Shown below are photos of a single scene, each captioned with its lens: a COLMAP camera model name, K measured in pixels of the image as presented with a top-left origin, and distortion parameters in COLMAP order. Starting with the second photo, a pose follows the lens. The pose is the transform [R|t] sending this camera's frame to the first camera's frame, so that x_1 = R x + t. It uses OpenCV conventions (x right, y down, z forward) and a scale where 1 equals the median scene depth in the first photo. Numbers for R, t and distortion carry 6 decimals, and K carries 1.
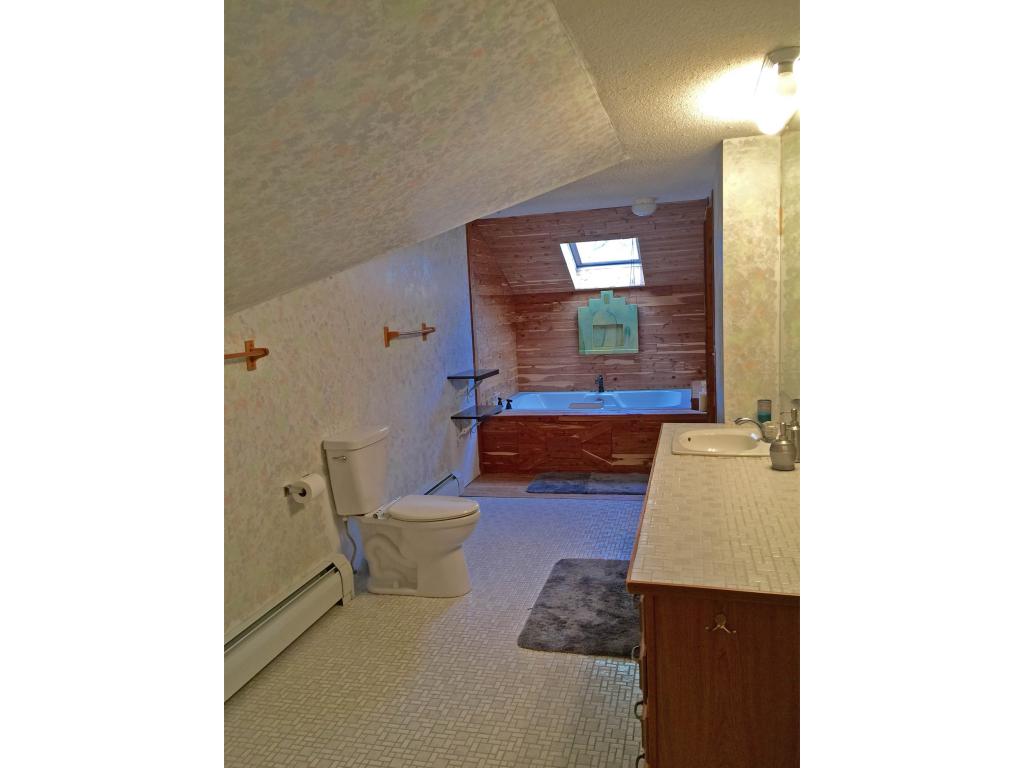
lens RADIAL K [[897.8, 0, 529.9], [0, 897.8, 379.9], [0, 0, 1]] dist [0.066870, -0.018279]
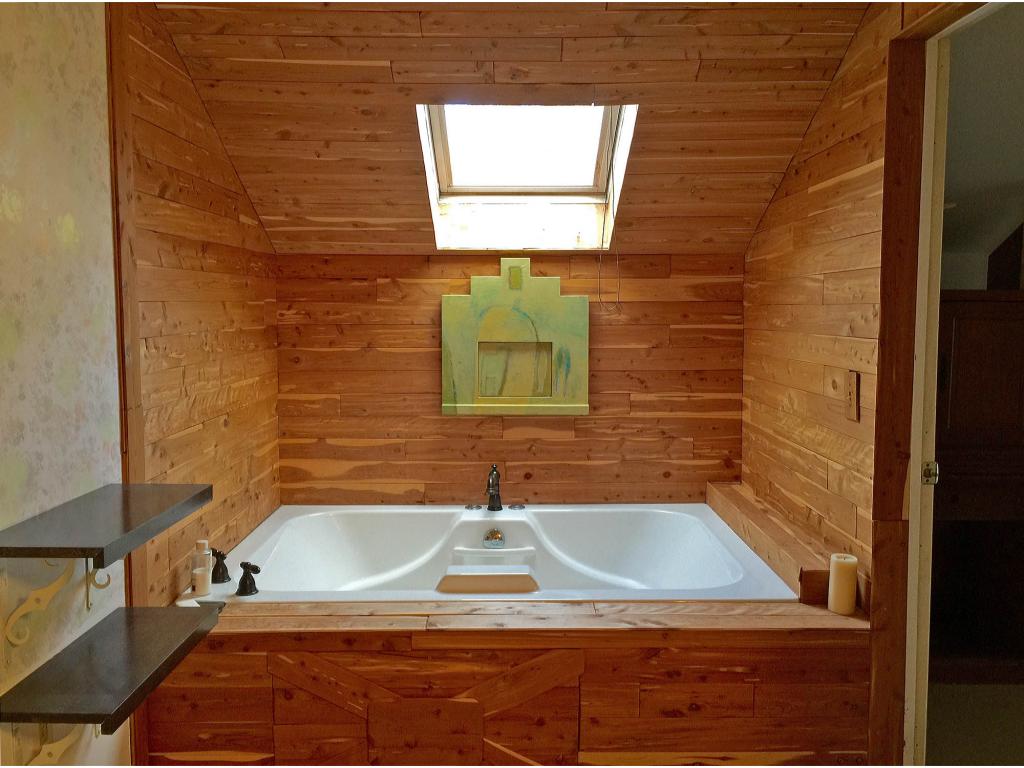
lens RADIAL K [[897.8, 0, 529.9], [0, 897.8, 379.9], [0, 0, 1]] dist [0.066870, -0.018279]
pose [[0.965253, 0.029366, 0.259661, -0.011307], [-0.027362, 0.999561, -0.011328, -0.040270], [-0.259879, 0.003829, 0.965634, 0.612340]]
